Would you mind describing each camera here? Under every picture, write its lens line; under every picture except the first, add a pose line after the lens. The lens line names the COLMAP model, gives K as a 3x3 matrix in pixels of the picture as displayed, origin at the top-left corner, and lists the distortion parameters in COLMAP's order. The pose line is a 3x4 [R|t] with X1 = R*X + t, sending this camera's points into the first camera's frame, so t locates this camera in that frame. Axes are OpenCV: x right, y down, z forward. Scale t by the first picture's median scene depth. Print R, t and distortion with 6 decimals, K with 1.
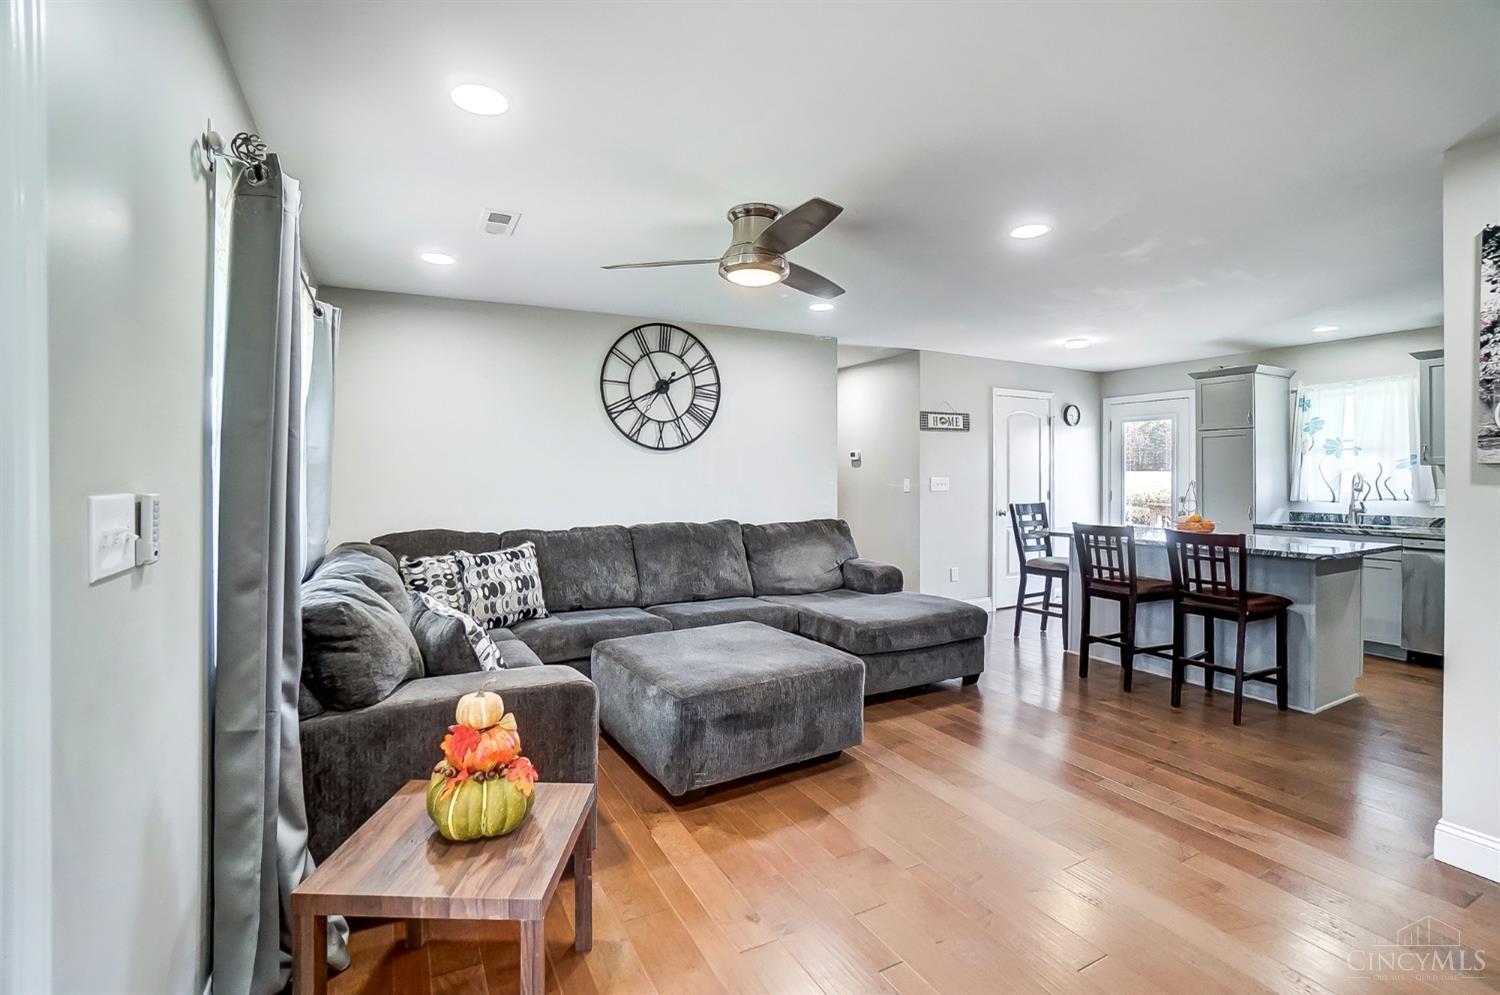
lens RADIAL K [[670.3, 0, 745.8], [0, 670.3, 476.3], [0, 0, 1]] dist [-0.061030, 0.024784]
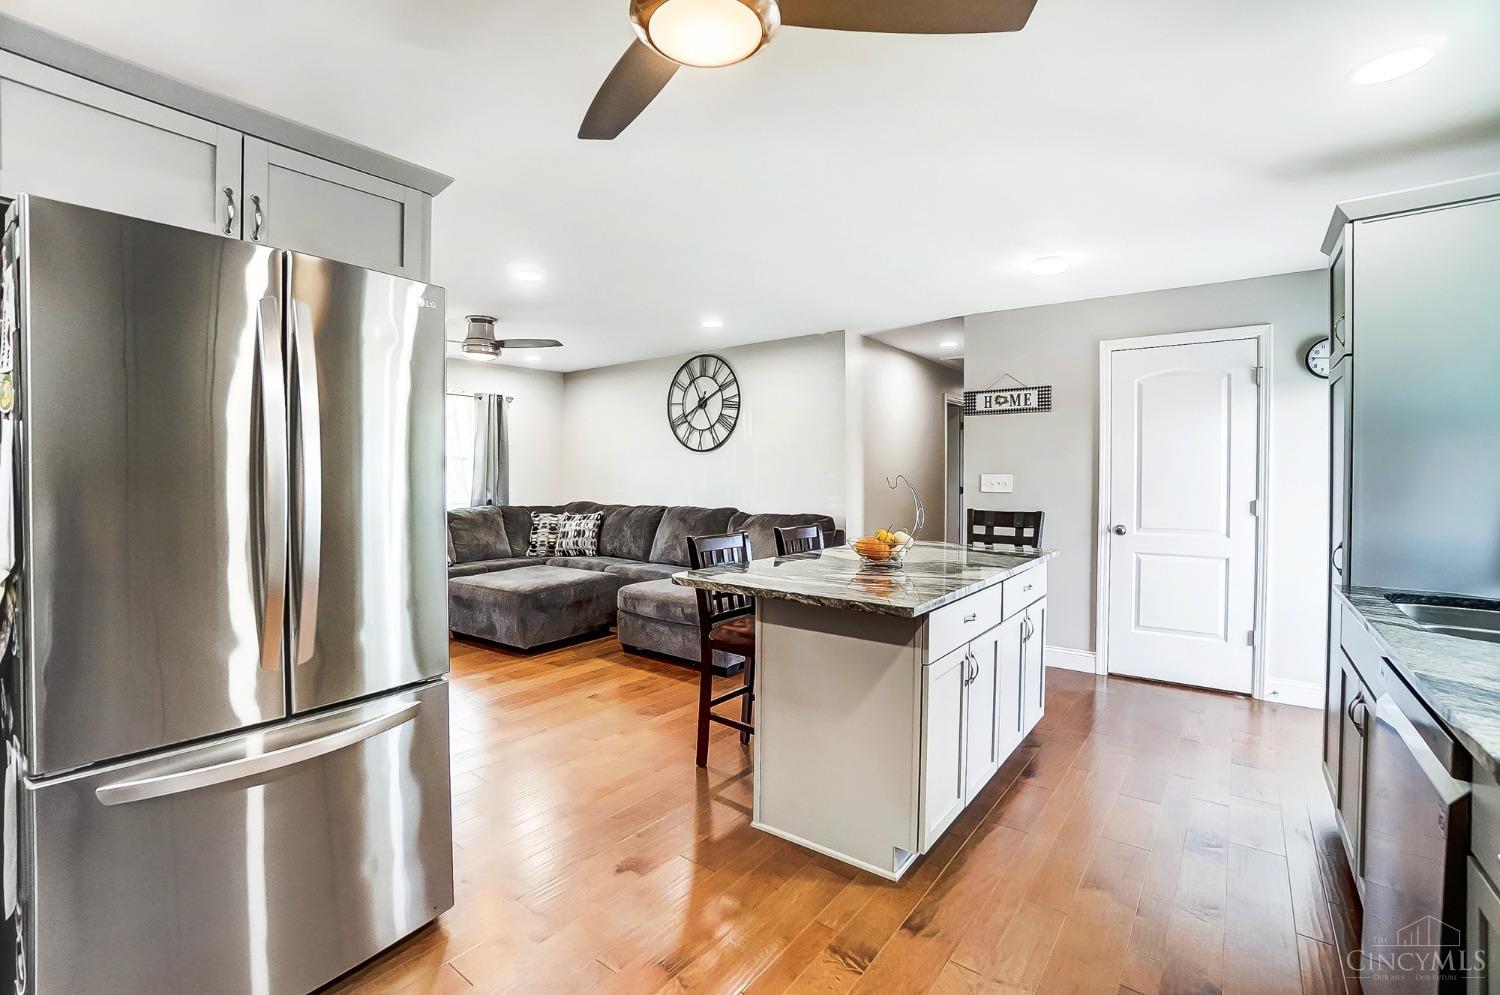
lens RADIAL K [[676.3, 0, 733.8], [0, 676.3, 492.7], [0, 0, 1]] dist [-0.060236, 0.026583]
pose [[0.406220, 0.030330, -0.913272, 1.107476], [-0.003214, 0.999490, 0.031764, -0.001248], [0.913770, -0.009968, 0.406110, 0.515890]]
